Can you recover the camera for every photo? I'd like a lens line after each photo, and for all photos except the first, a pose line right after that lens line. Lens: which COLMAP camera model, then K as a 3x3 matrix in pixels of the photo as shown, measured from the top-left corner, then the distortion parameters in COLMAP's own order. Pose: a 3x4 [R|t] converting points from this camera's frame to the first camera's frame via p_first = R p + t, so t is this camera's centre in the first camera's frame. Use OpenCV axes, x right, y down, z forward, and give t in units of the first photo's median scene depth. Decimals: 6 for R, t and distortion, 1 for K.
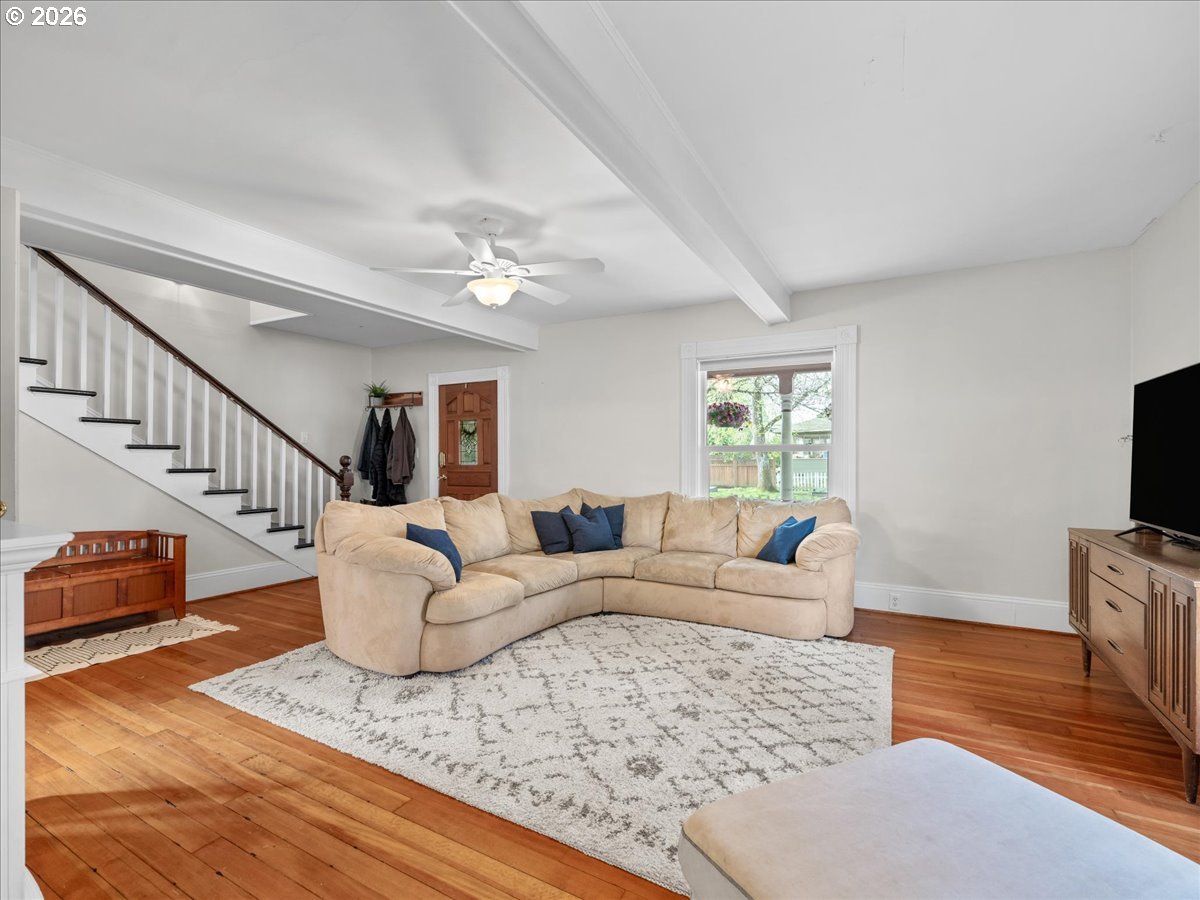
lens RADIAL K [[545.6, 0, 601.5], [0, 545.6, 454.4], [0, 0, 1]] dist [-0.000342, -0.000013]
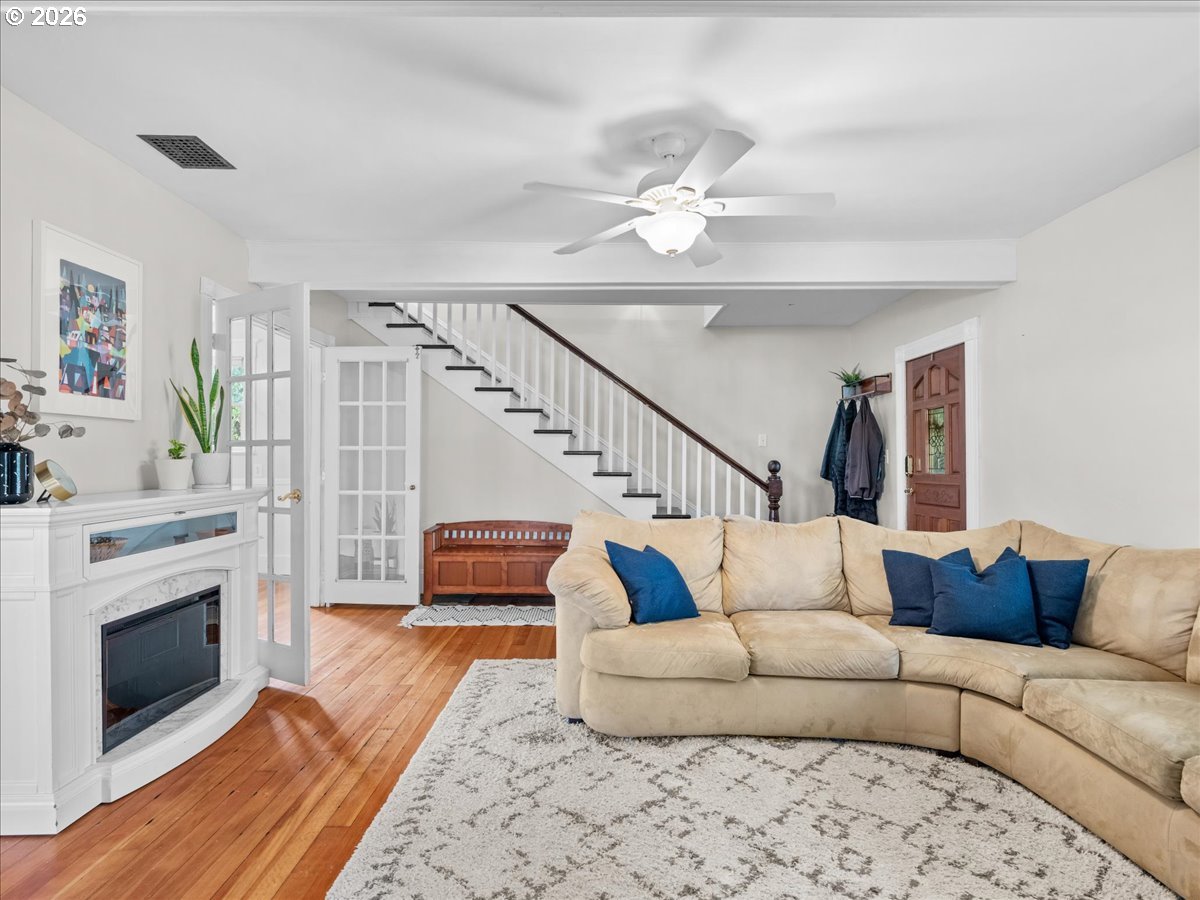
lens RADIAL K [[639.7, 0, 596.7], [0, 639.7, 454.6], [0, 0, 1]] dist [0.001708, 0.000077]
pose [[0.482321, -0.008309, -0.875955, 0.421404], [0.001938, 0.999963, -0.008418, 0.001828], [0.875992, 0.002362, 0.482319, 0.430442]]
